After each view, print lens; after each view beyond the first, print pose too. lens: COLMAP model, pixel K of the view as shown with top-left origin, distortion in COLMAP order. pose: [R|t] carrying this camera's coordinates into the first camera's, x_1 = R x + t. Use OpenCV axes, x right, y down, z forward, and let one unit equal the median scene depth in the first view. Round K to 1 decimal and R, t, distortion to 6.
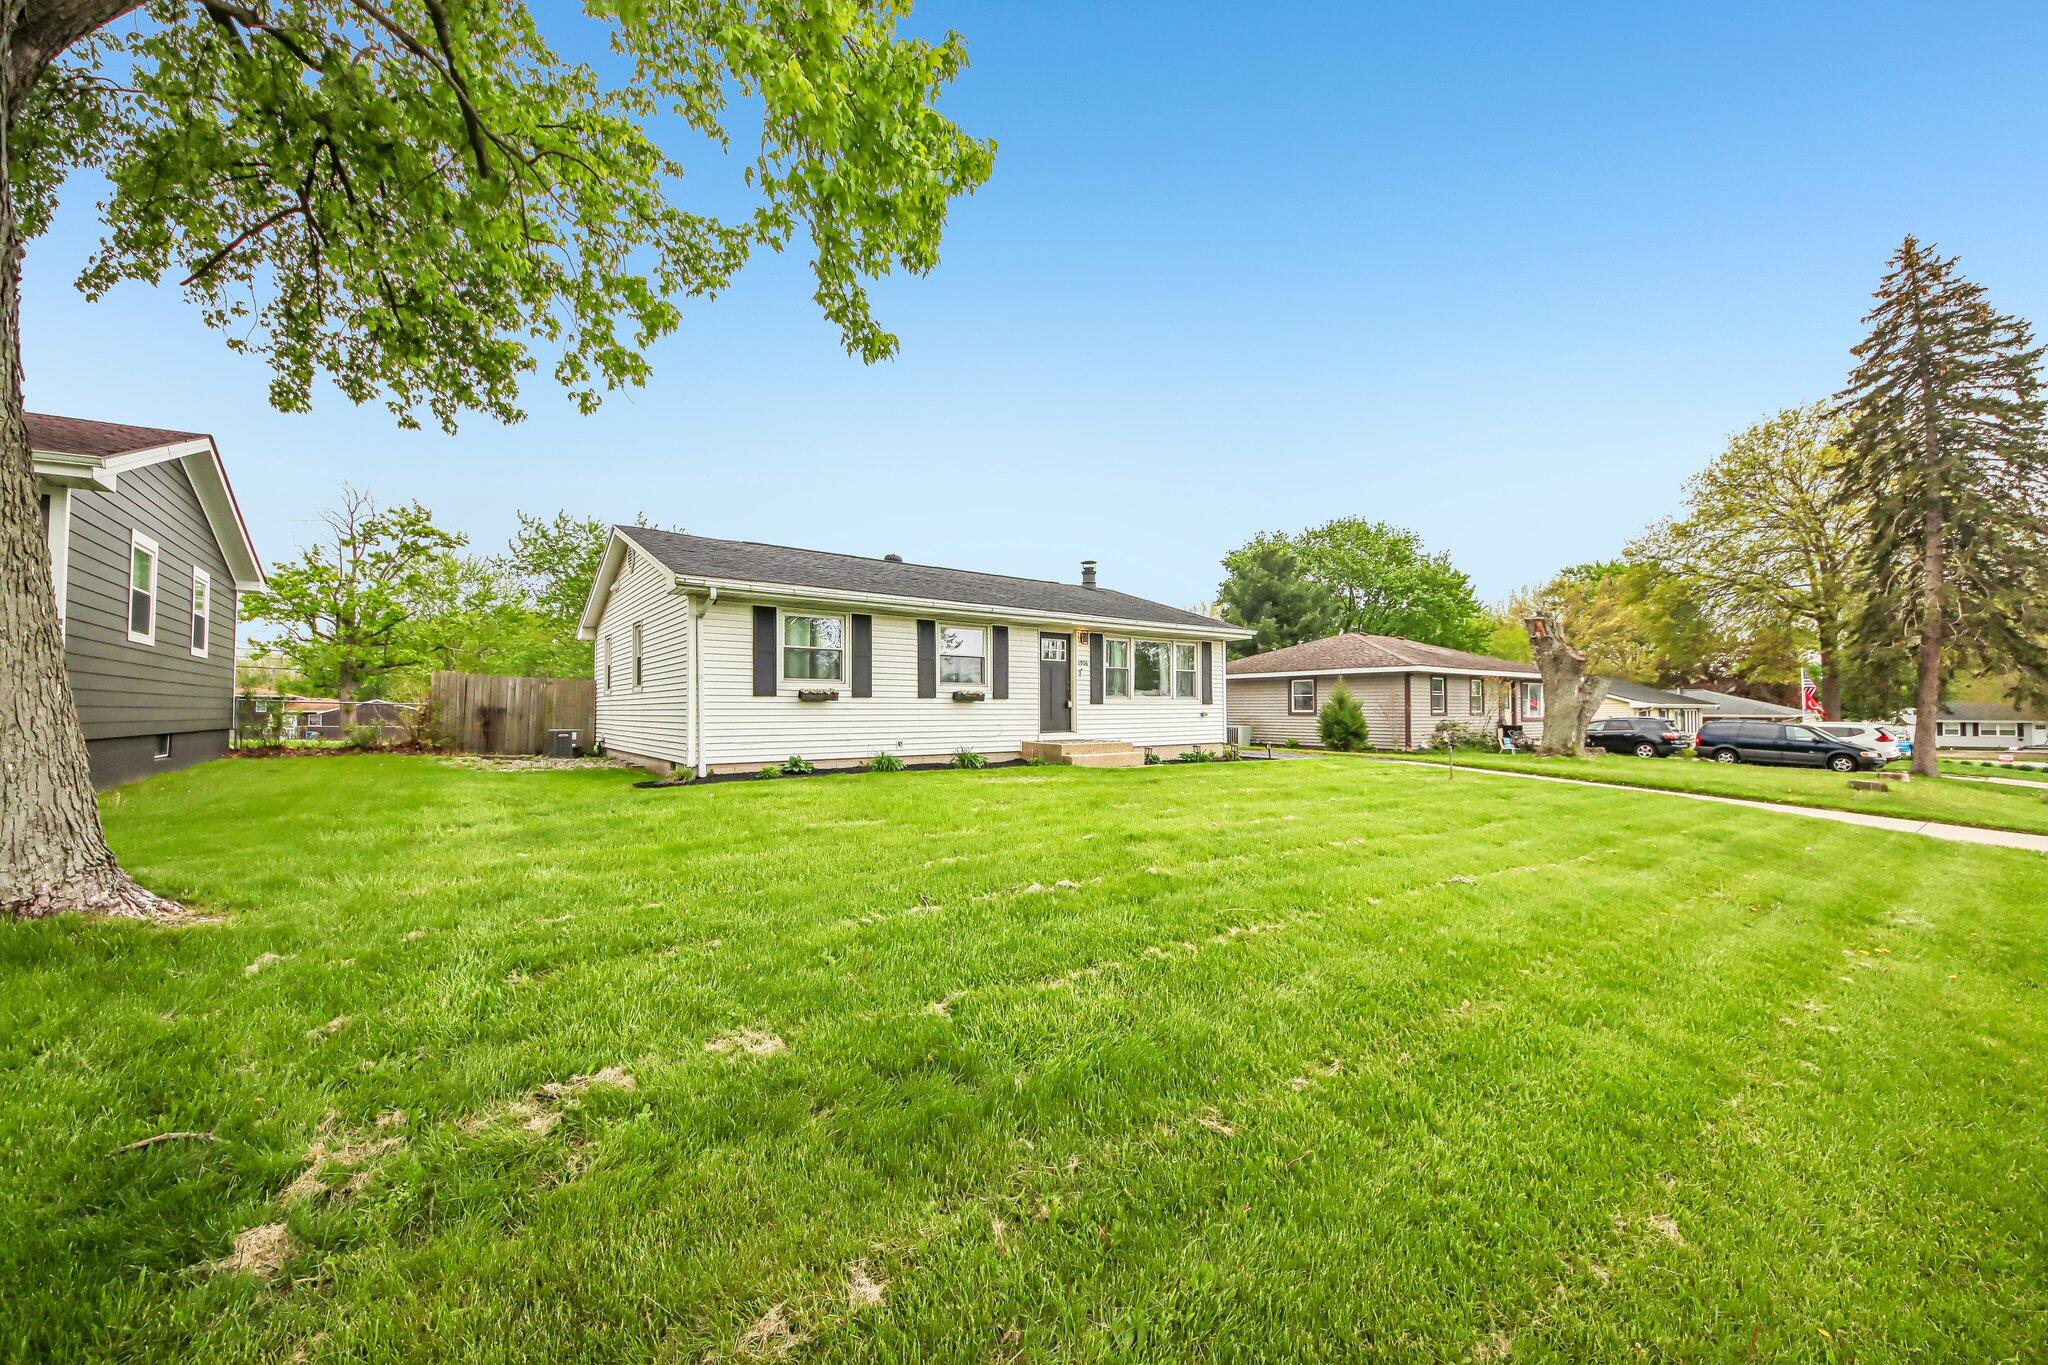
lens RADIAL K [[764.1, 0, 1013.1], [0, 764.1, 693.0], [0, 0, 1]] dist [0.038513, -0.025294]
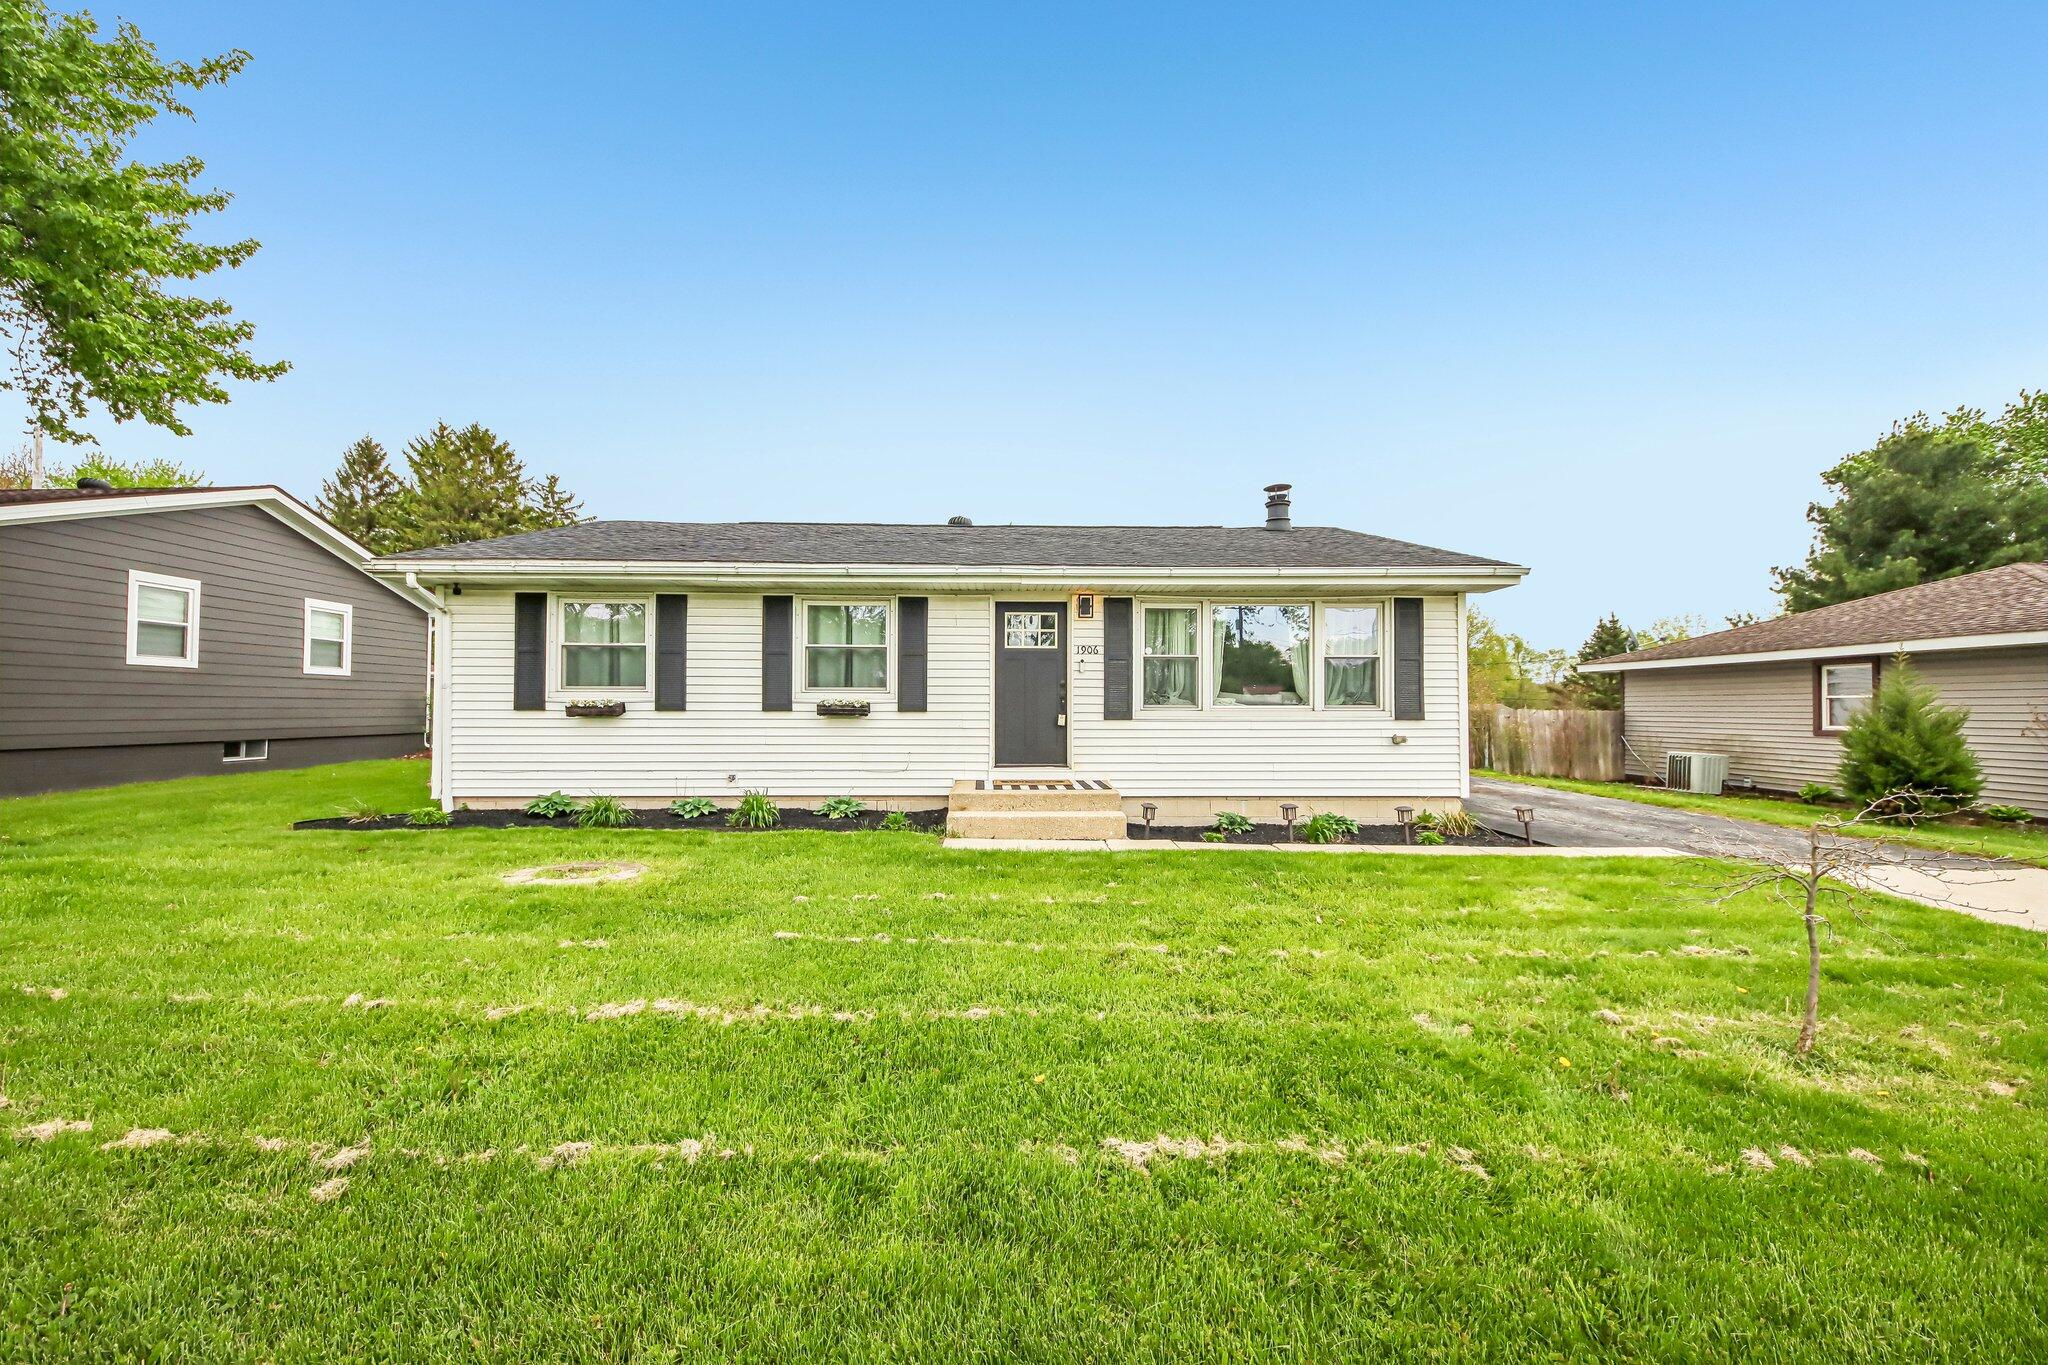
lens RADIAL K [[764.1, 0, 1013.1], [0, 764.1, 693.0], [0, 0, 1]] dist [0.038513, -0.025294]
pose [[0.814230, -0.007127, -0.580499, 0.385115], [0.009261, 0.999957, 0.000712, -0.006975], [0.580469, -0.005956, 0.814261, 0.487625]]
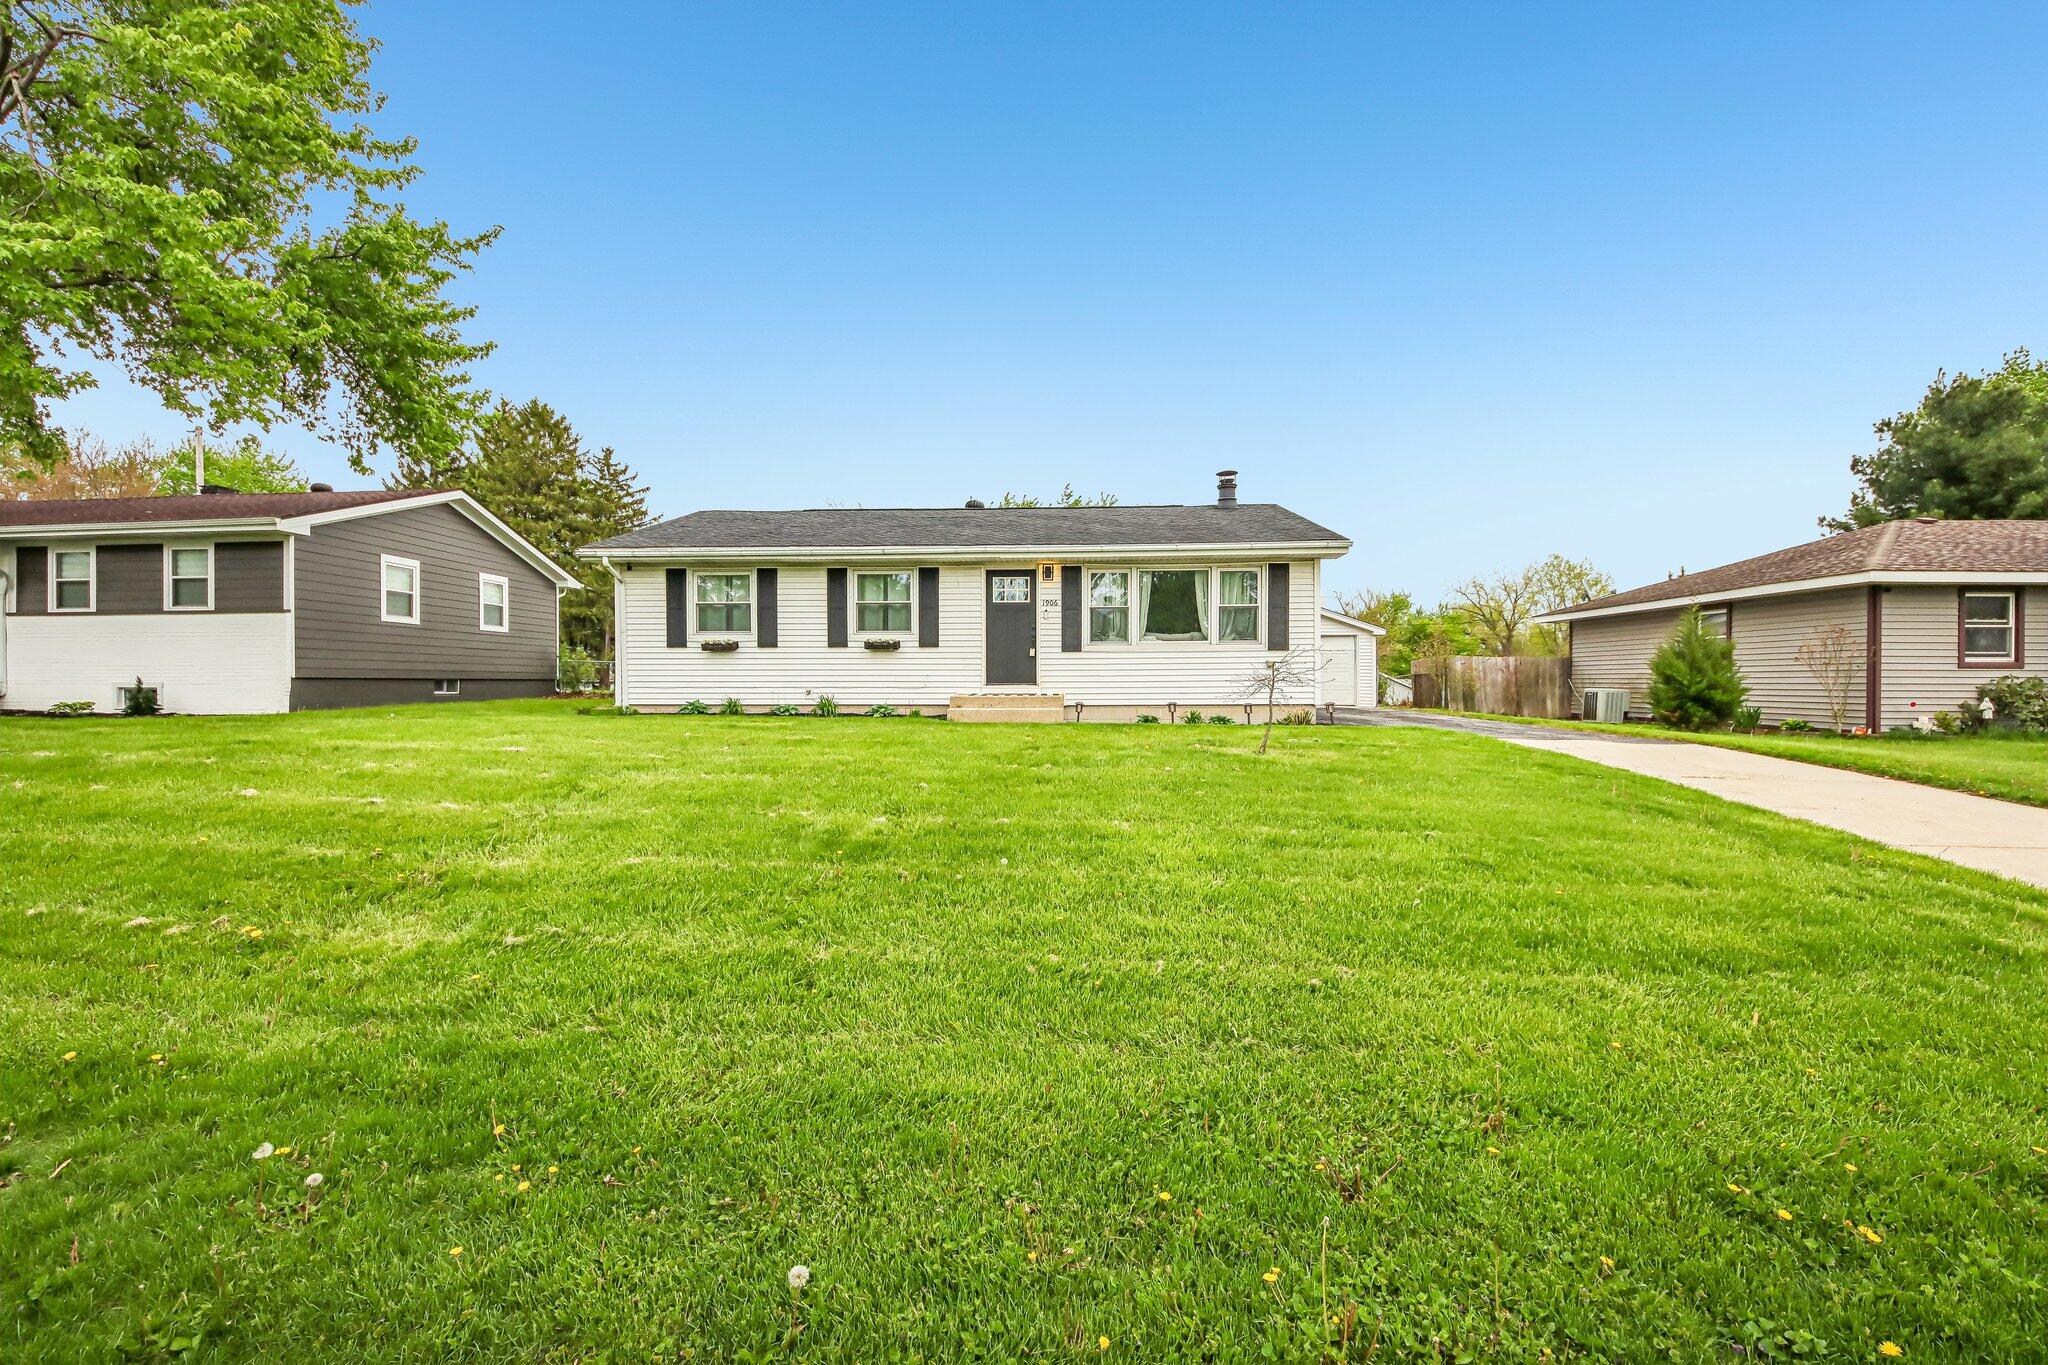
lens RADIAL K [[861.4, 0, 1009.8], [0, 861.4, 687.9], [0, 0, 1]] dist [0.035576, -0.026786]
pose [[0.766198, 0.005081, -0.642584, 0.665573], [0.014379, 0.999583, 0.025049, 0.029519], [0.642443, -0.028432, 0.765806, 0.243689]]
